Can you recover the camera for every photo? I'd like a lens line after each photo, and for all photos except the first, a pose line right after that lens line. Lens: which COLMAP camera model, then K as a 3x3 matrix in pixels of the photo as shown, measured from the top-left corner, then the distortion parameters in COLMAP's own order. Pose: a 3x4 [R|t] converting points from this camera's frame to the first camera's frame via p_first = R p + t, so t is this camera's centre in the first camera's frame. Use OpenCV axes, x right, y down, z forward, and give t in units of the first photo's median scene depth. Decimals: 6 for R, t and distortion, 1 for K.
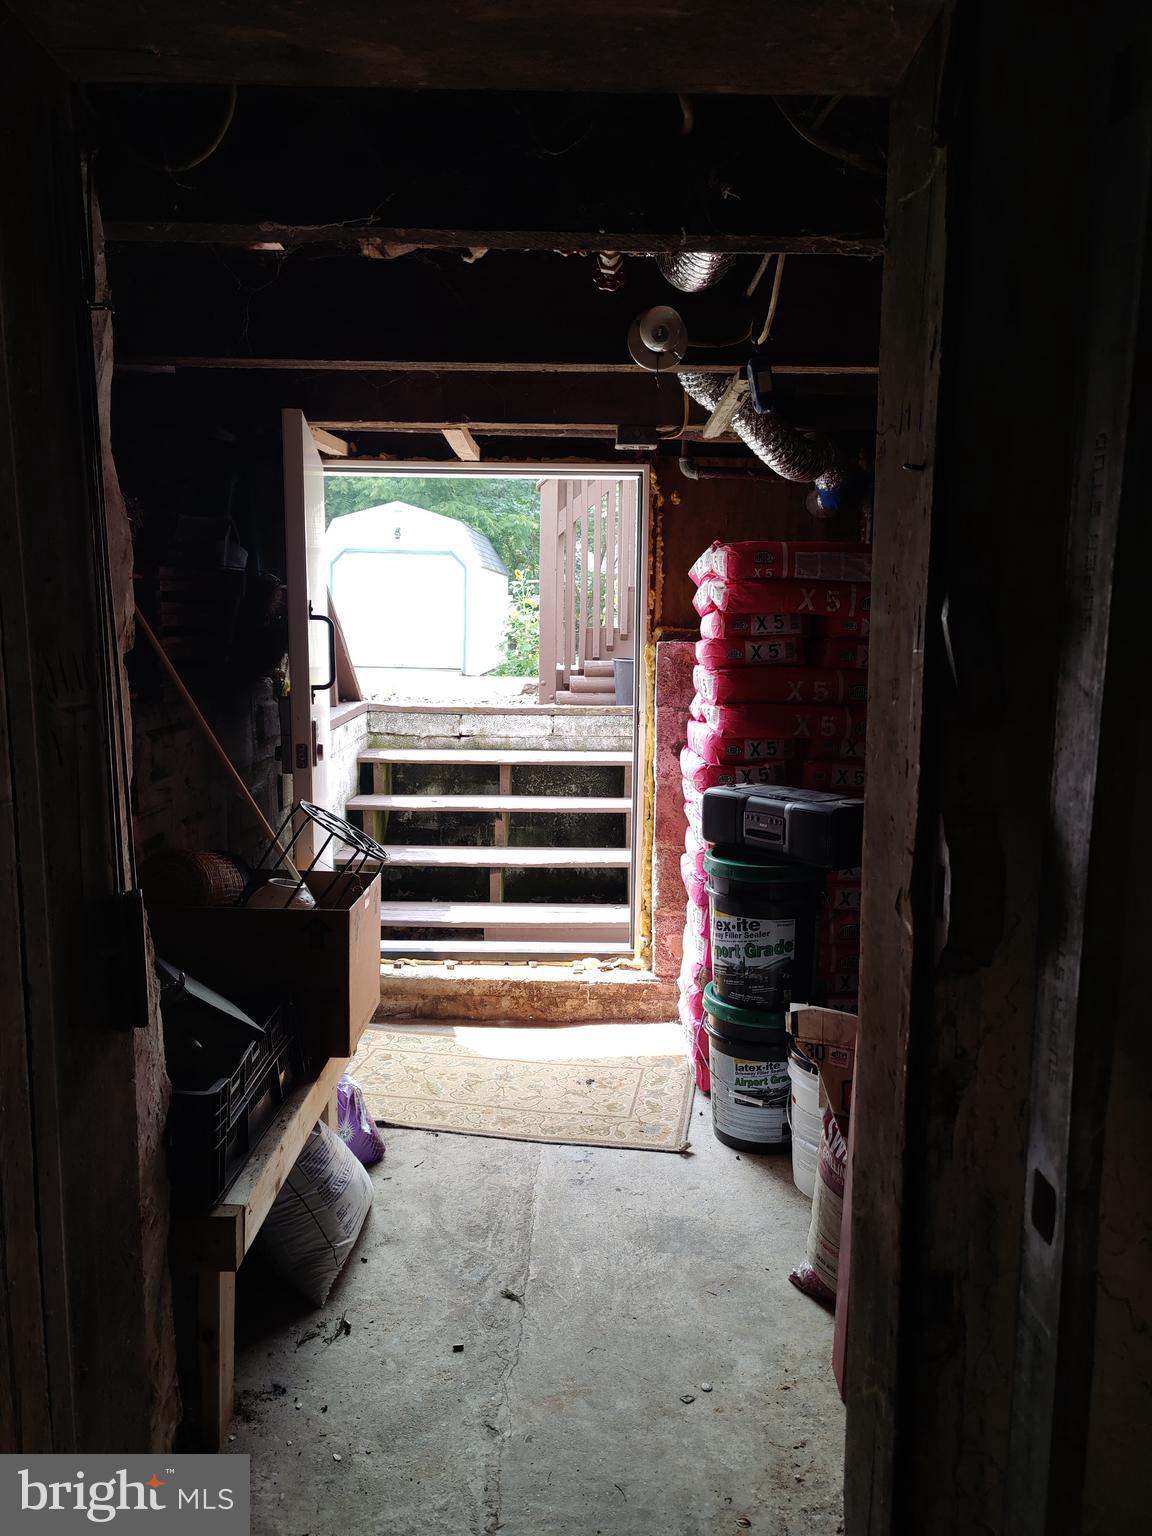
lens RADIAL K [[1131.6, 0, 576.0], [0, 1131.6, 768.0], [0, 0, 1]] dist [0.060249, -0.081236]
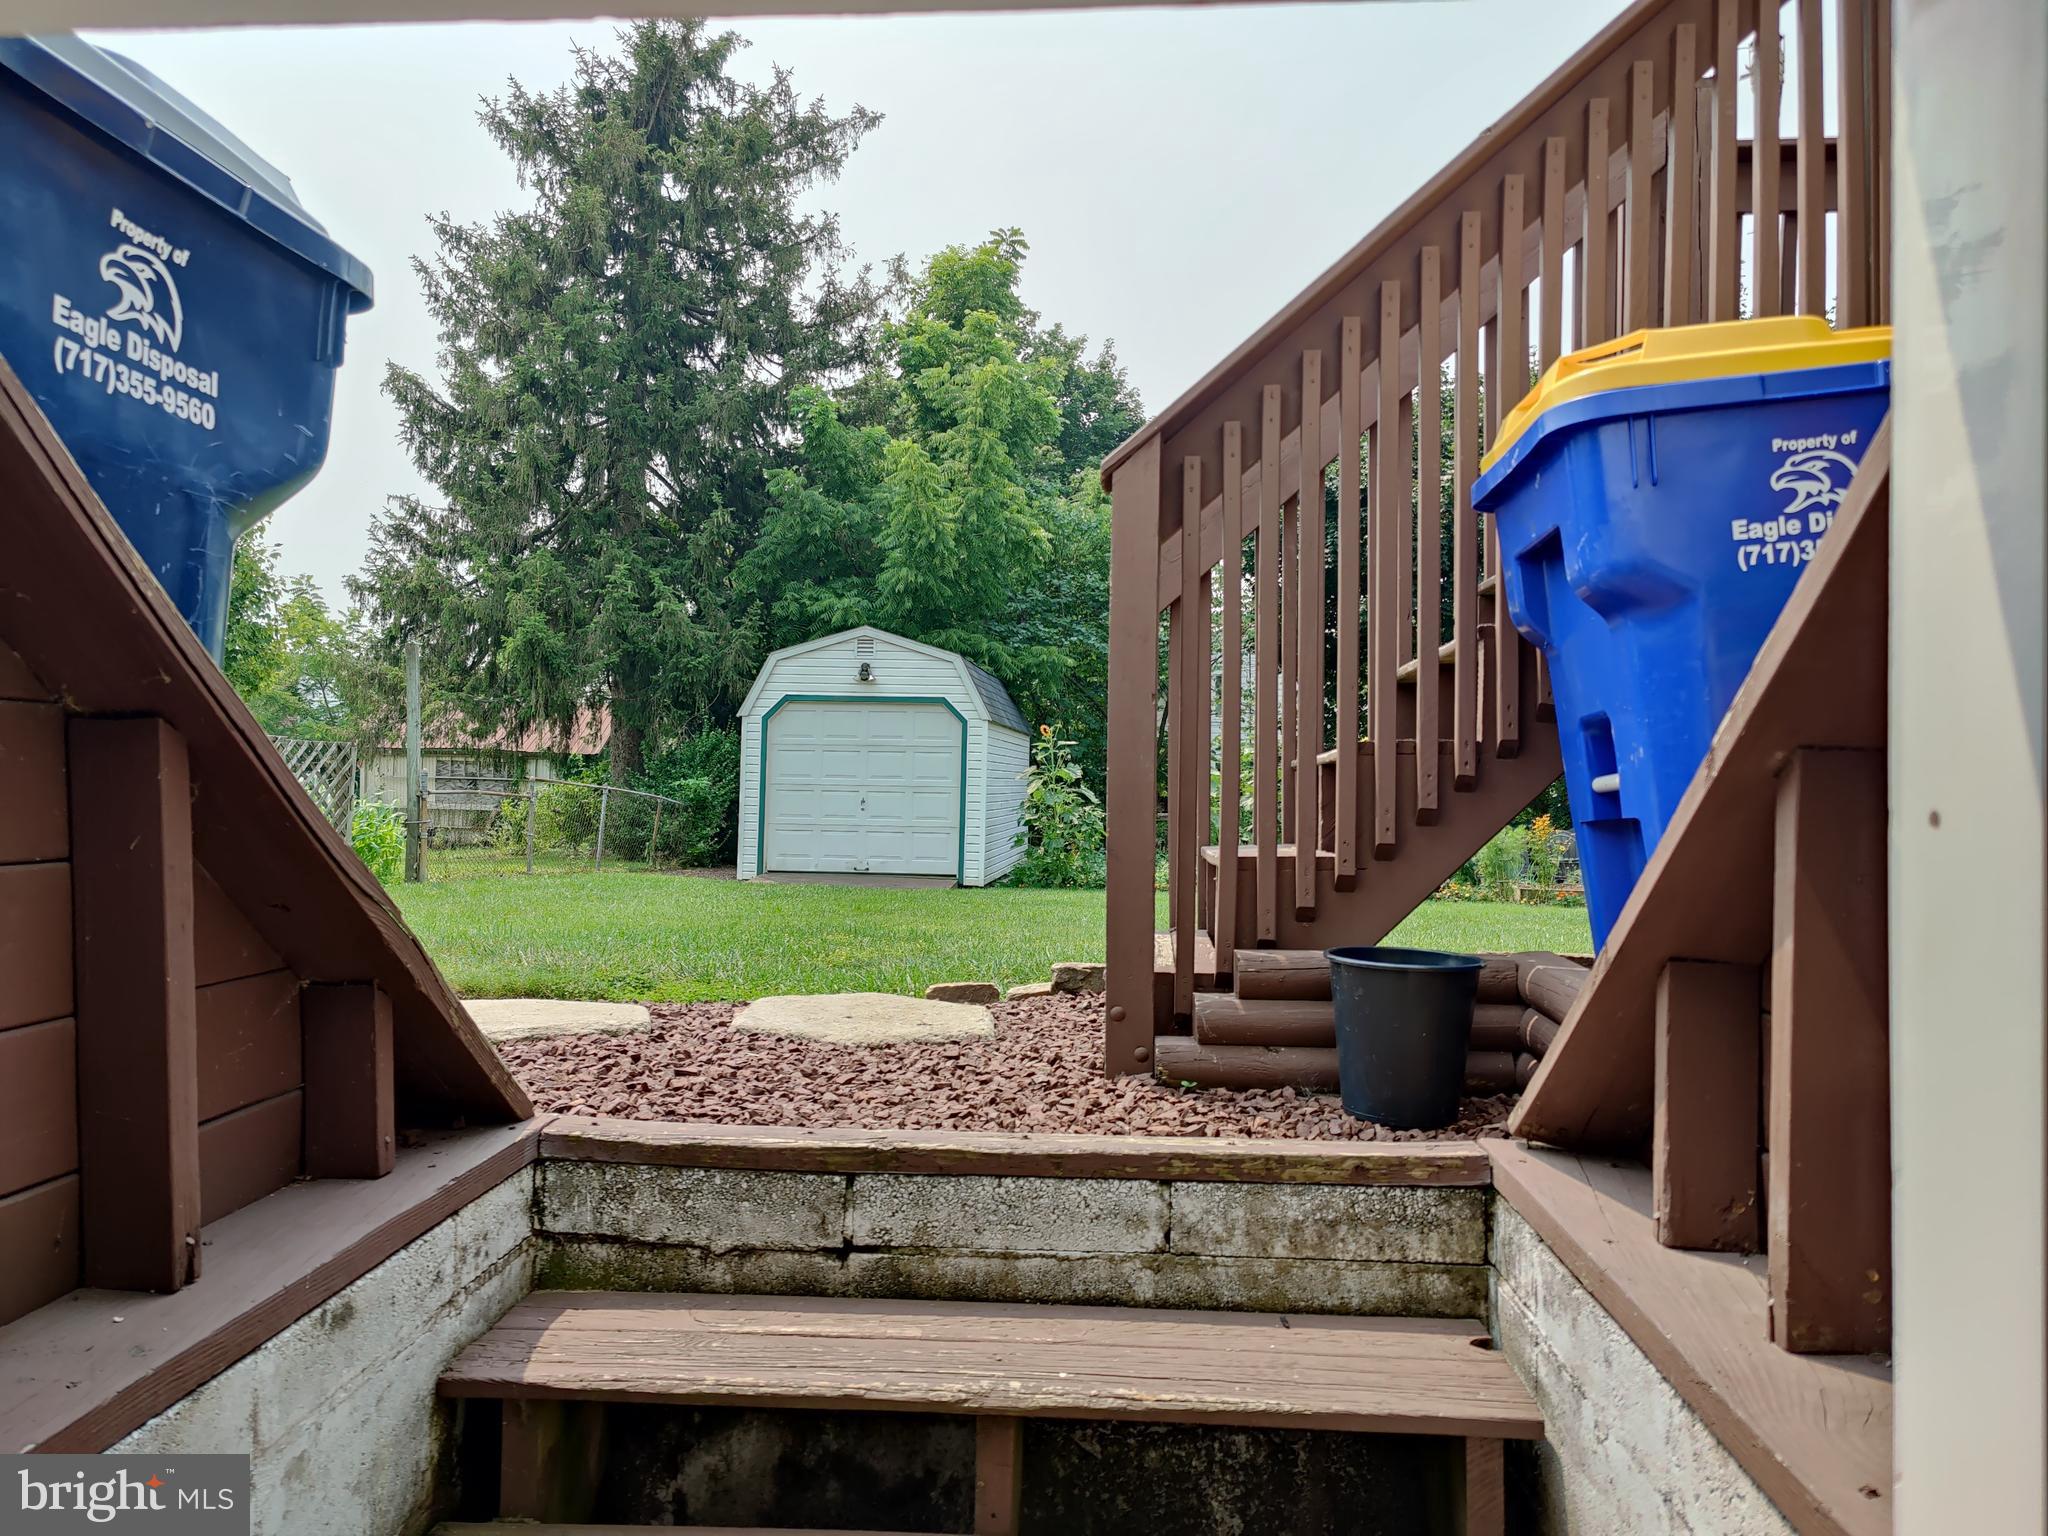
lens RADIAL K [[1508.8, 0, 1023.5], [0, 1508.8, 795.5], [0, 0, 1]] dist [0.060249, -0.081236]
pose [[0.997946, -0.000201, -0.064061, -0.028218], [-0.008099, 0.991574, -0.129288, -0.081934], [0.063547, 0.129541, 0.989536, 0.528573]]
